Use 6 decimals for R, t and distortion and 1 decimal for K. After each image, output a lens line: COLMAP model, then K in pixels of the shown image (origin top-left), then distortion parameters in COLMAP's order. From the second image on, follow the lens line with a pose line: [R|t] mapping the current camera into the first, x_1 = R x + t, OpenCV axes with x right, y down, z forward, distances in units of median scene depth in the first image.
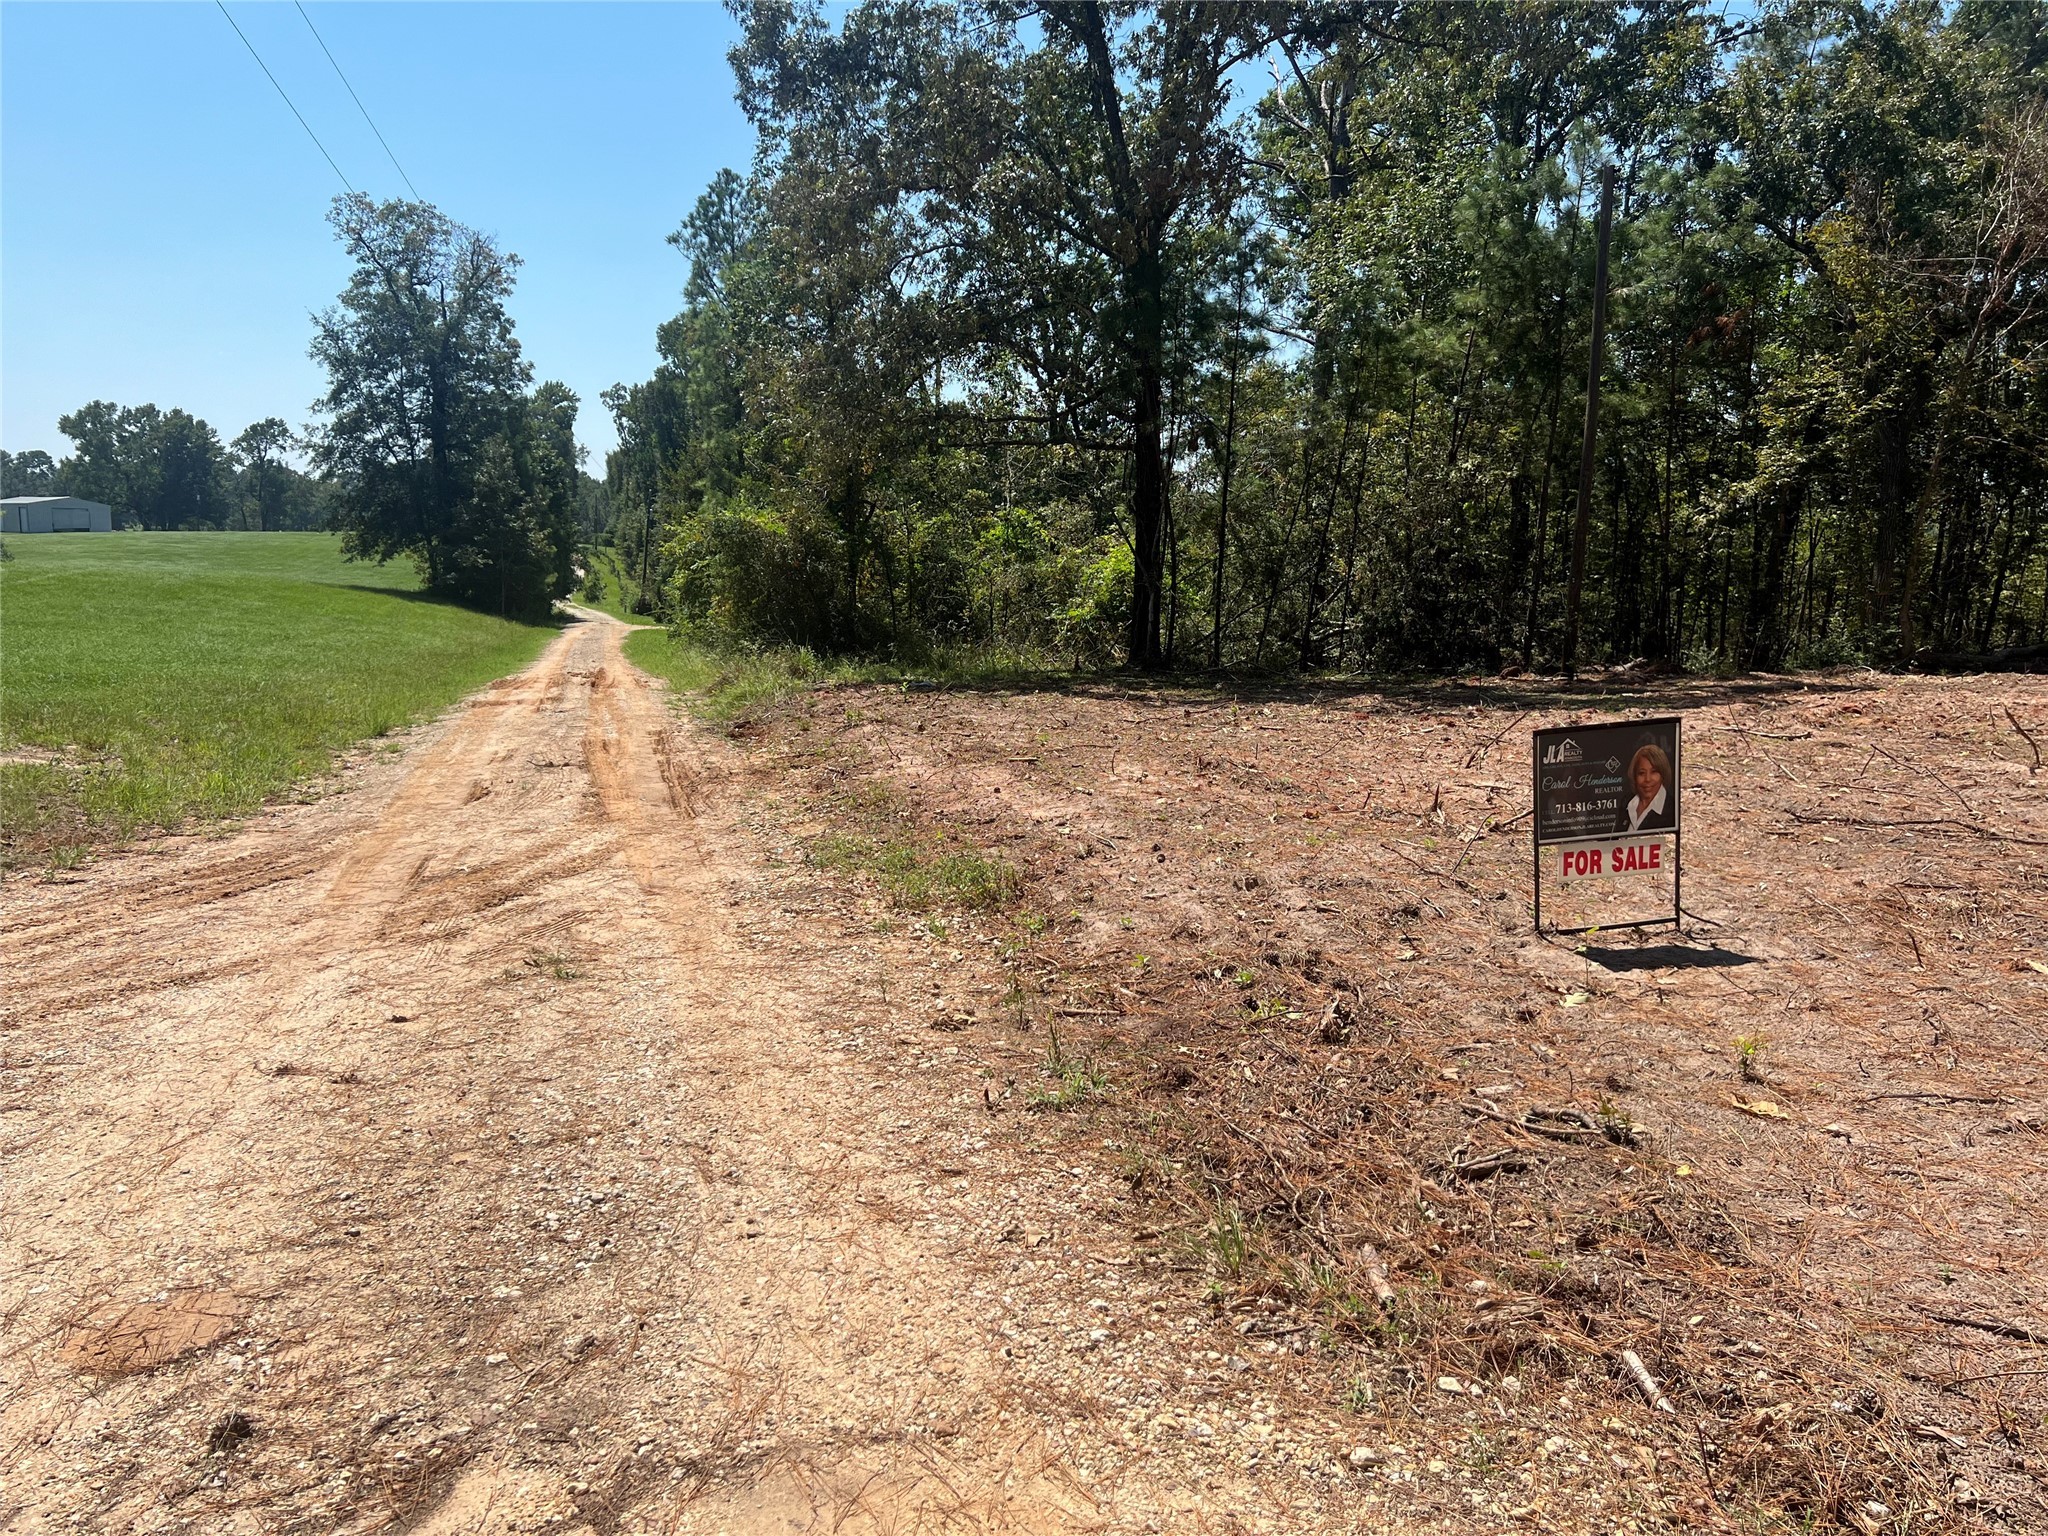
lens RADIAL K [[1570.7, 0, 1047.4], [0, 1570.7, 782.4], [0, 0, 1]] dist [0.042946, -0.059305]
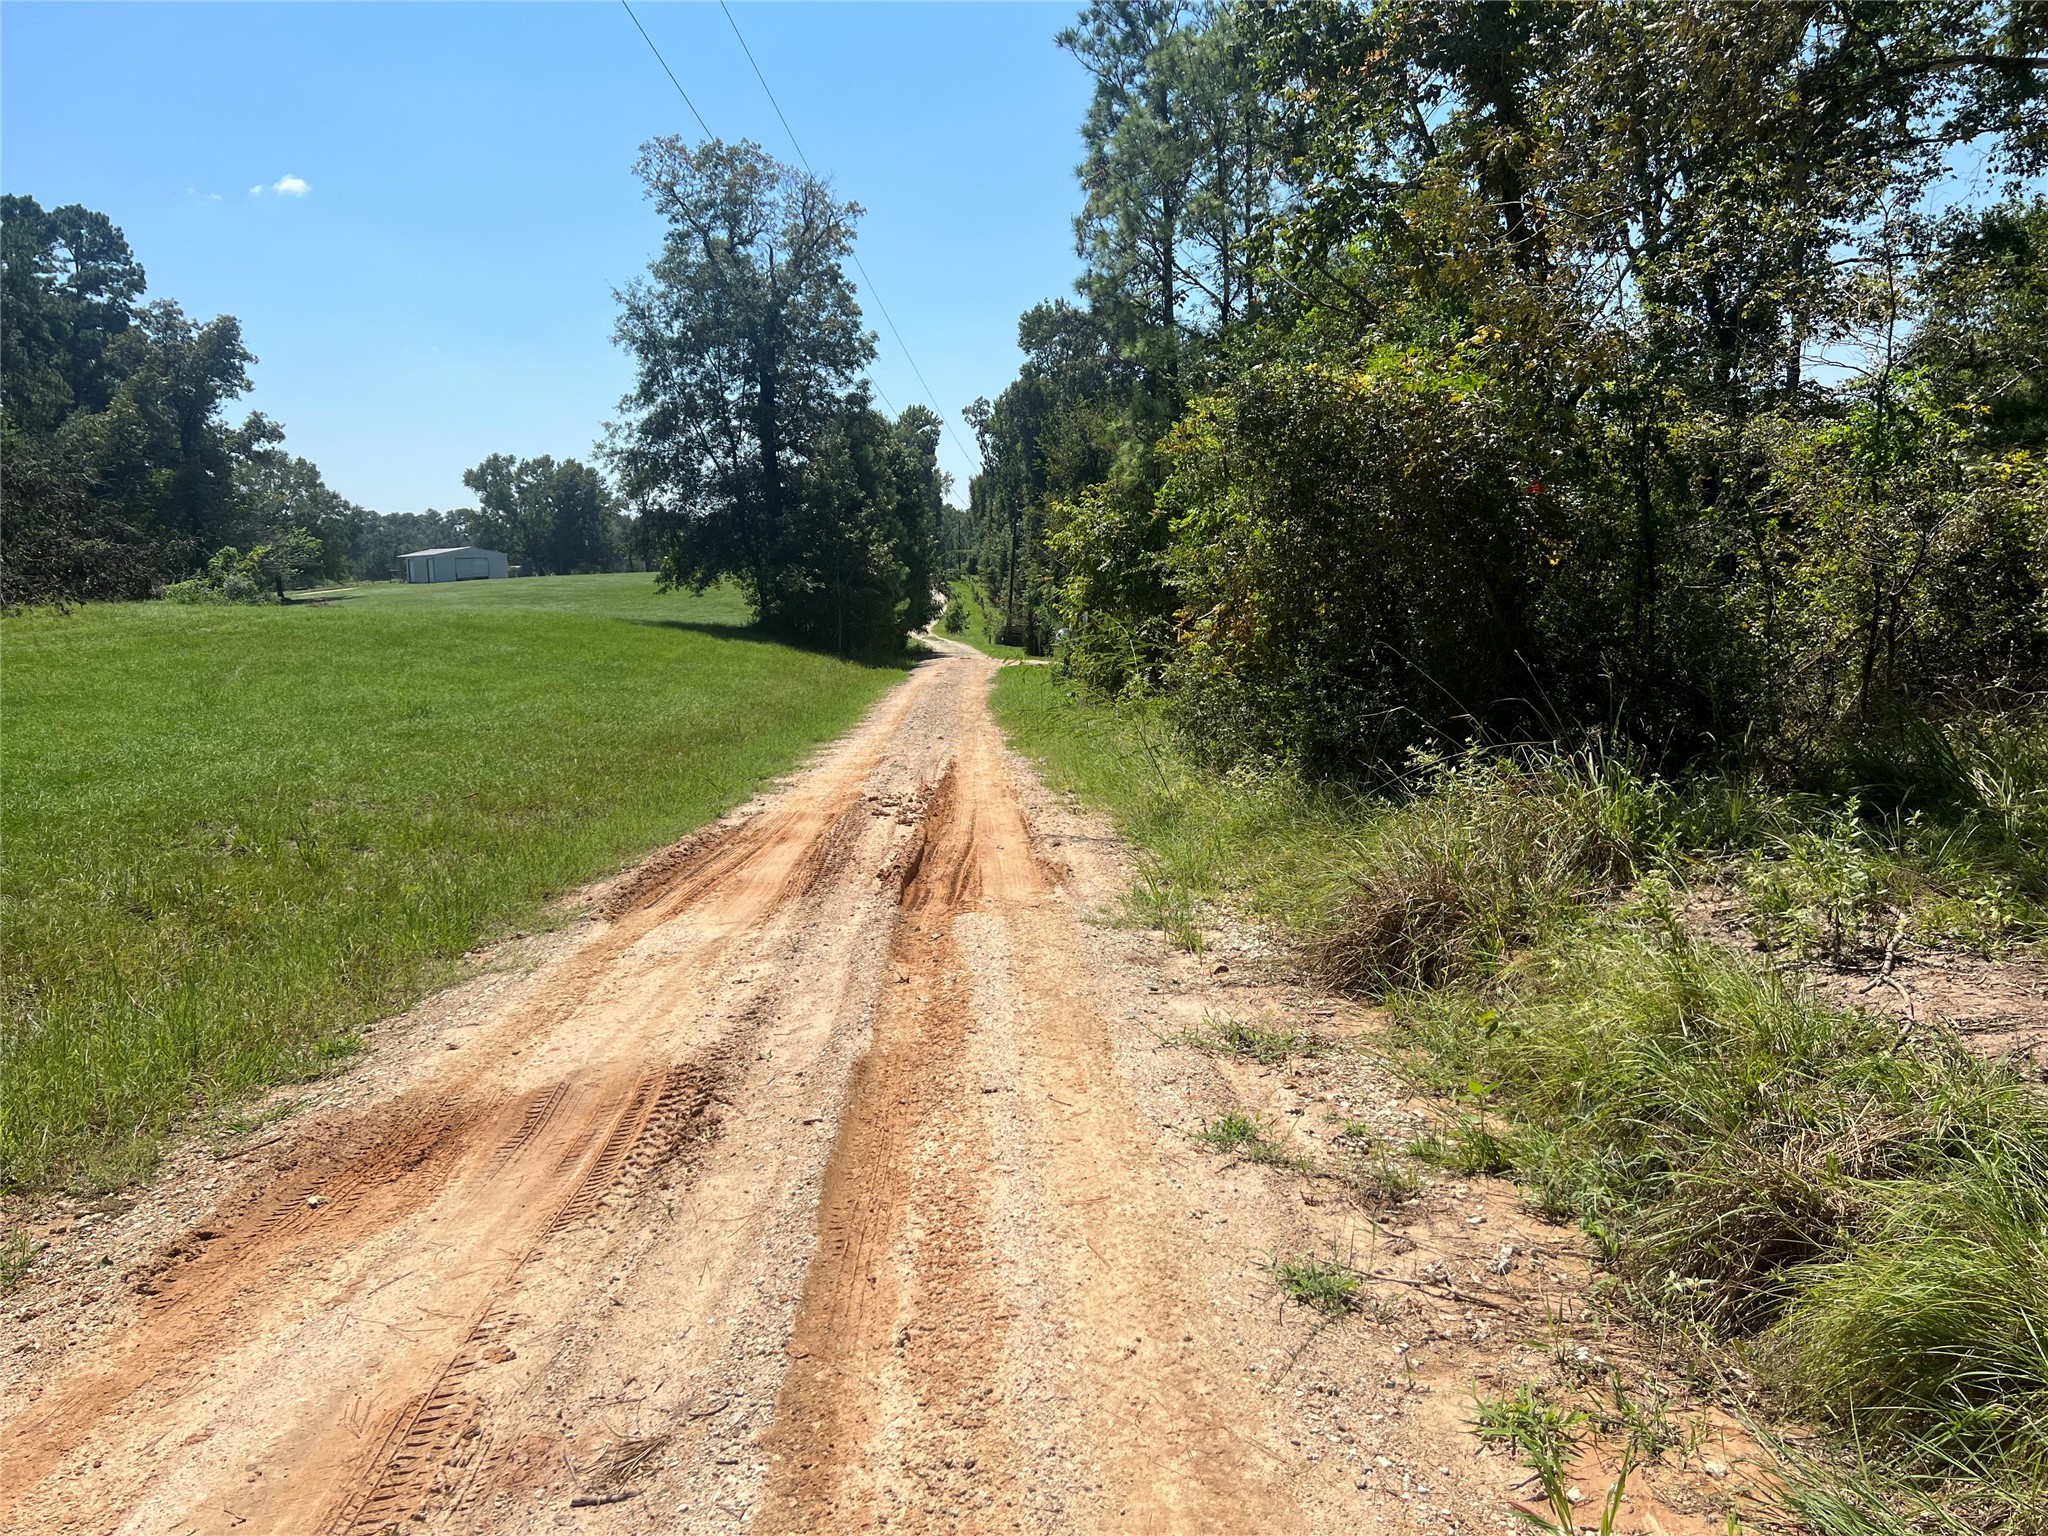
lens RADIAL K [[1570.7, 0, 1047.4], [0, 1570.7, 782.4], [0, 0, 1]] dist [0.042946, -0.059305]
pose [[0.974713, -0.011664, -0.223154, -0.069862], [0.008755, 0.999863, -0.014019, -0.029109], [0.223287, 0.011711, 0.974682, 0.256748]]
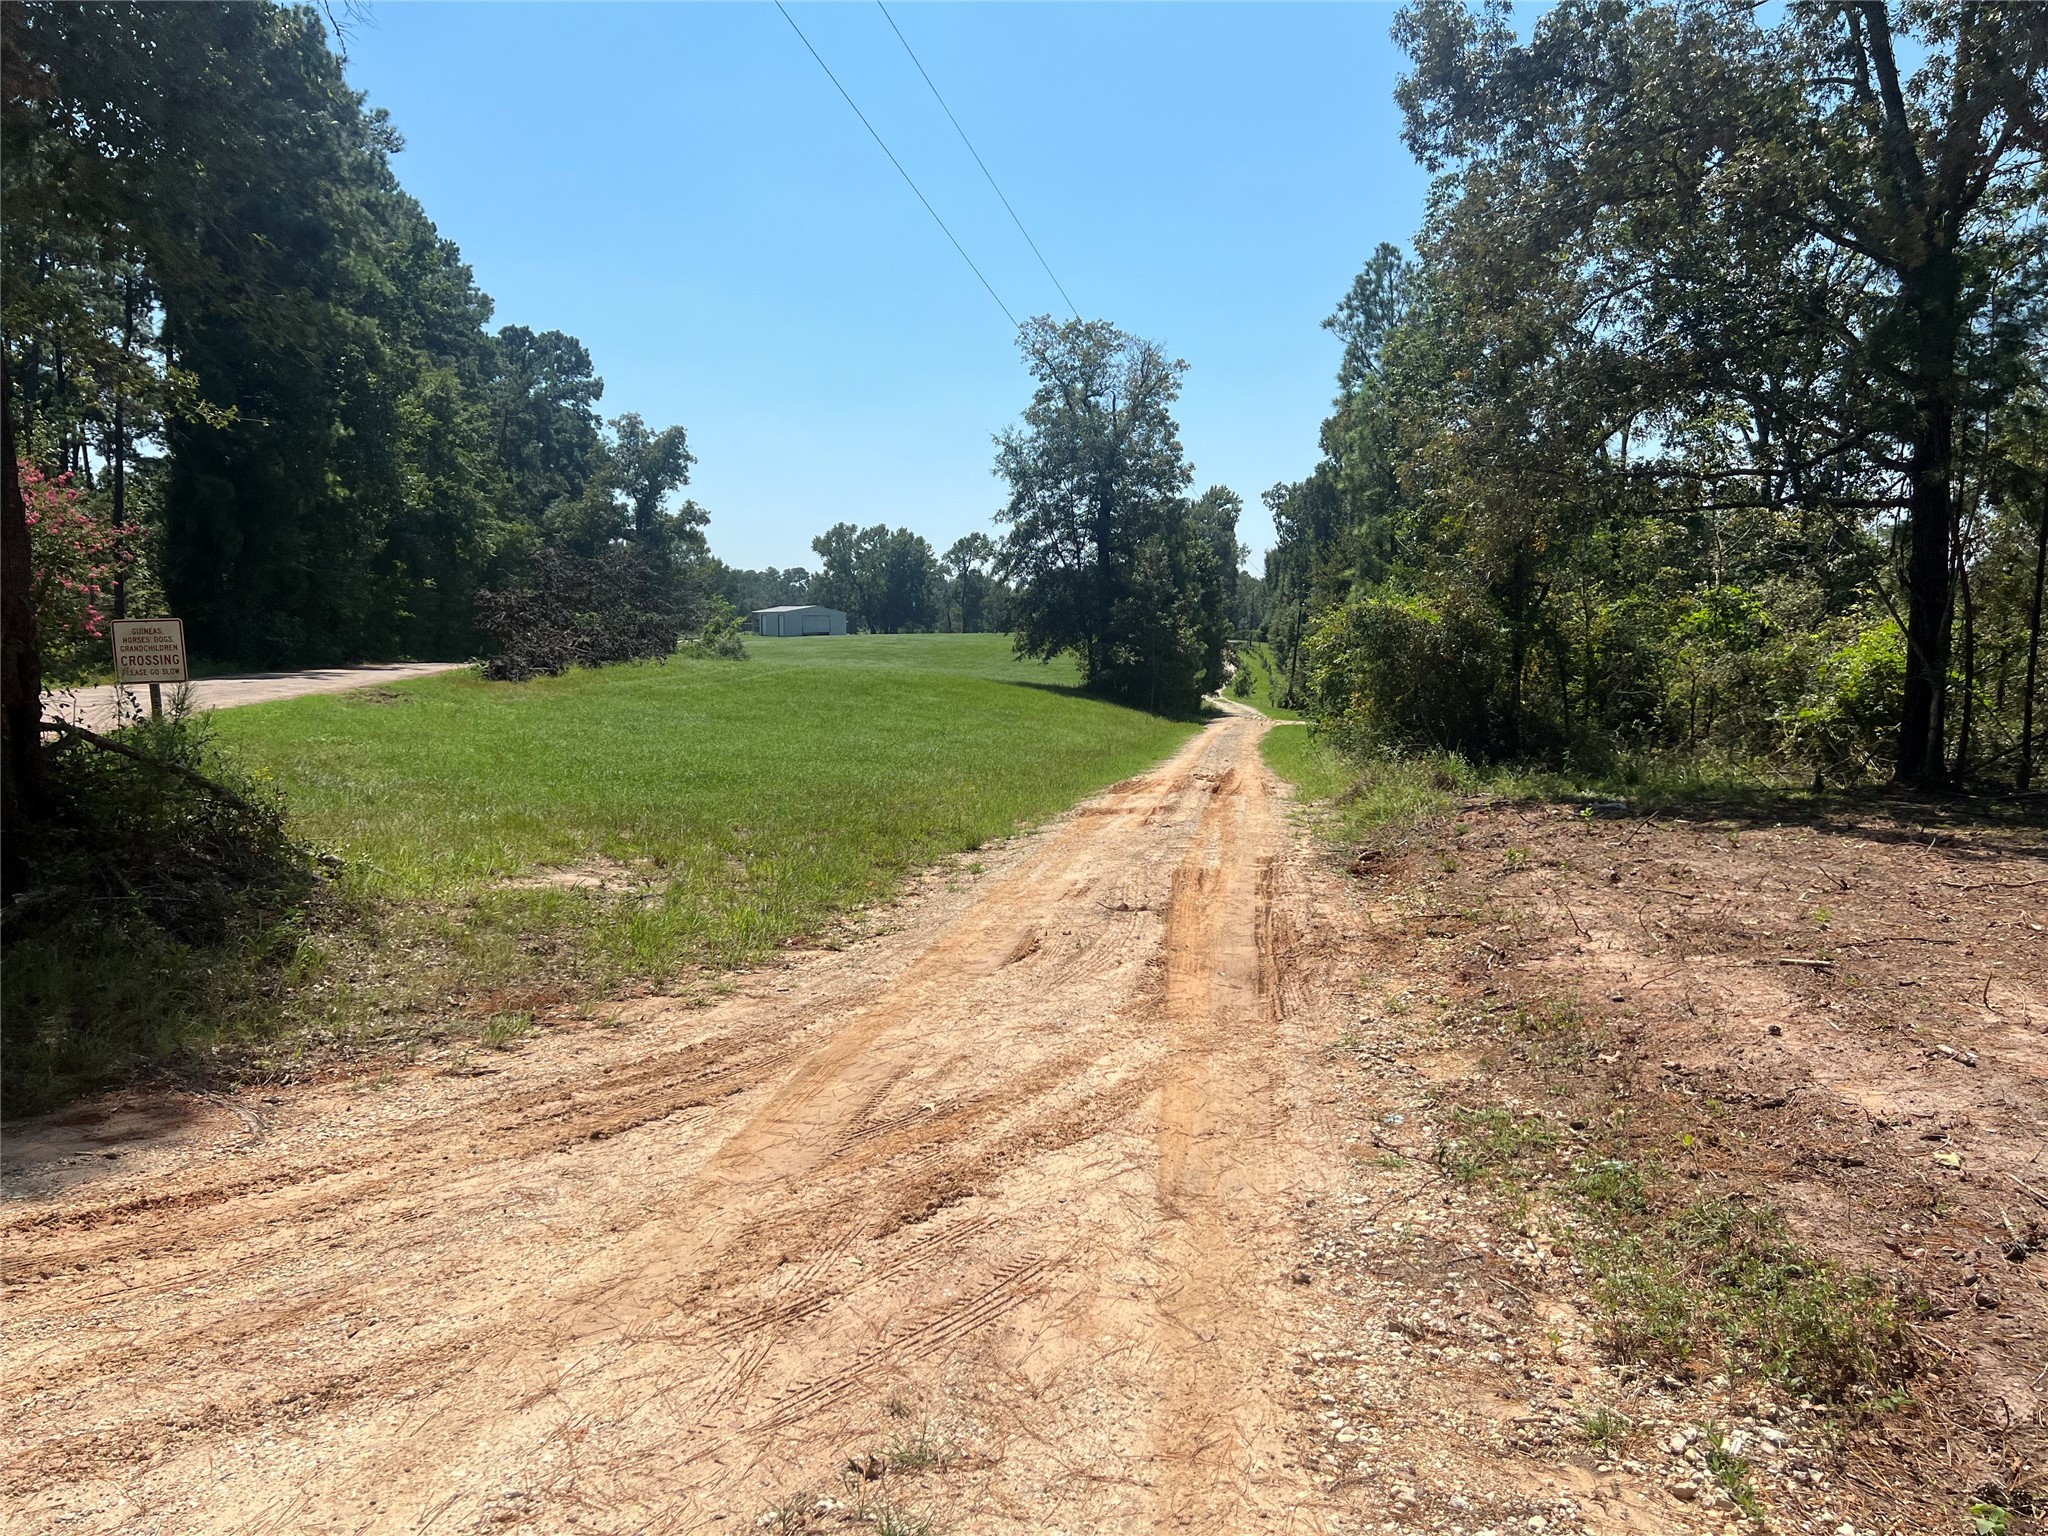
lens RADIAL K [[1562.4, 0, 1024.0], [0, 1562.4, 768.0], [0, 0, 1]] dist [0.161396, -0.243483]
pose [[0.912844, 0.021012, -0.407768, -0.006601], [-0.048506, 0.997183, -0.057205, -0.006492], [0.405418, 0.071999, 0.911292, 0.045047]]
